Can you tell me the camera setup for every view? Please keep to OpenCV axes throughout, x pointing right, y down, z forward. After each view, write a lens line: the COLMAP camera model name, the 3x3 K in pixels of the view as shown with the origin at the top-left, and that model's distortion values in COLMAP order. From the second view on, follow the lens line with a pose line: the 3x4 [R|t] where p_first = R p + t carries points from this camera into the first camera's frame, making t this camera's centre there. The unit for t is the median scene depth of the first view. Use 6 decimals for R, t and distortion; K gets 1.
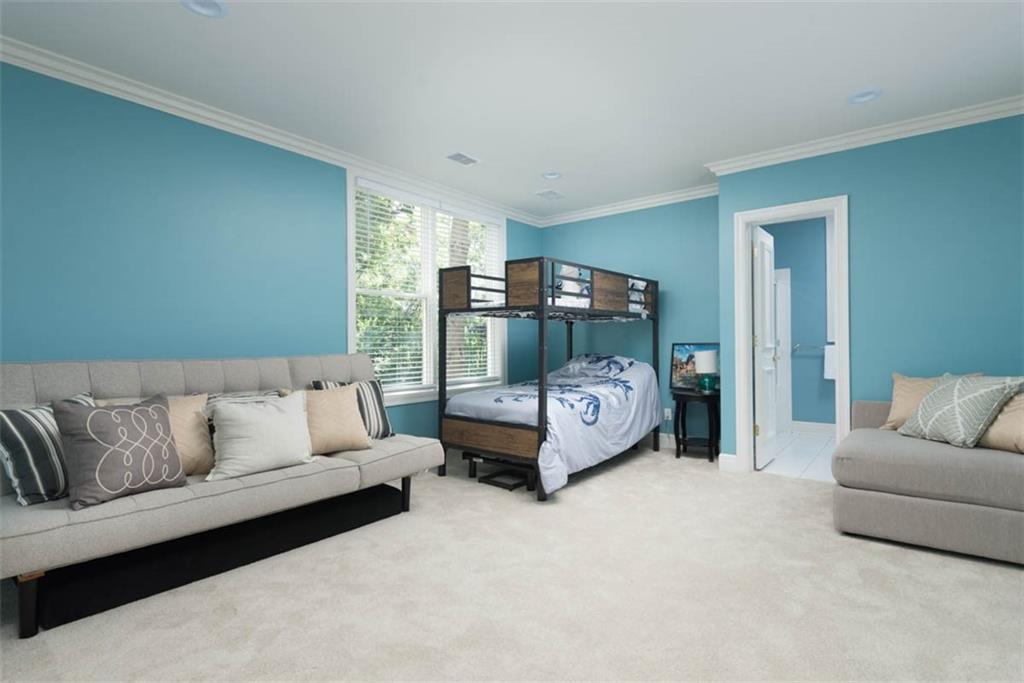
lens RADIAL K [[505.0, 0, 512.0], [0, 505.0, 341.5], [0, 0, 1]] dist [-0.000372, 0.000016]
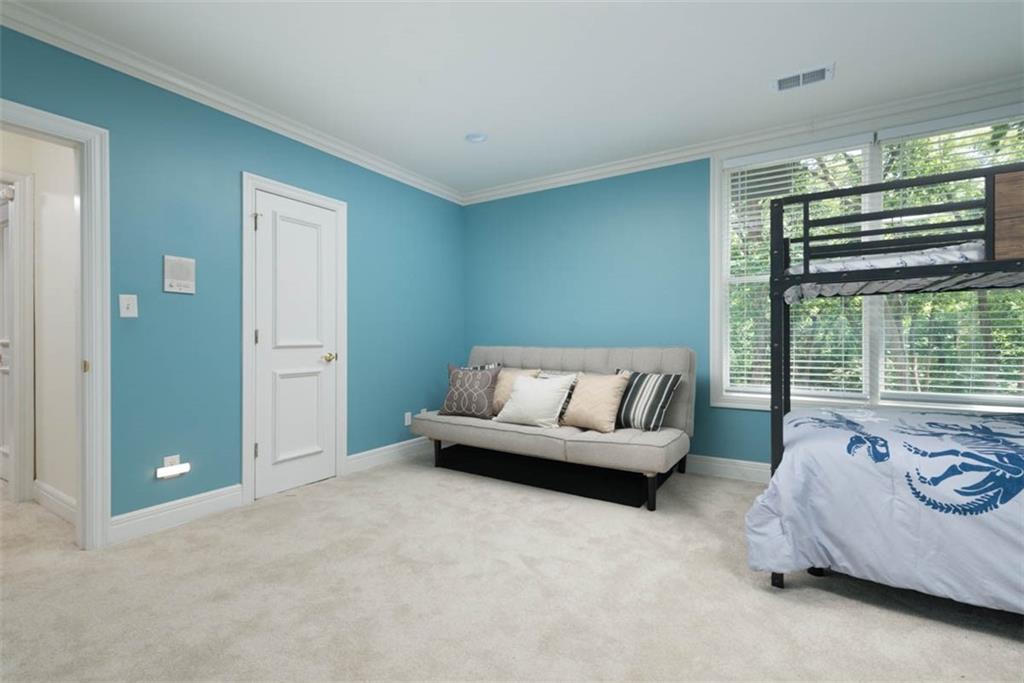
lens RADIAL K [[452.3, 0, 512.0], [0, 452.3, 341.5], [0, 0, 1]] dist [0.001610, 0.000181]
pose [[0.108570, 0.014077, -0.993989, 0.626560], [0.004348, 0.999883, 0.014635, -0.001899], [0.994079, -0.005910, 0.108496, 0.648415]]
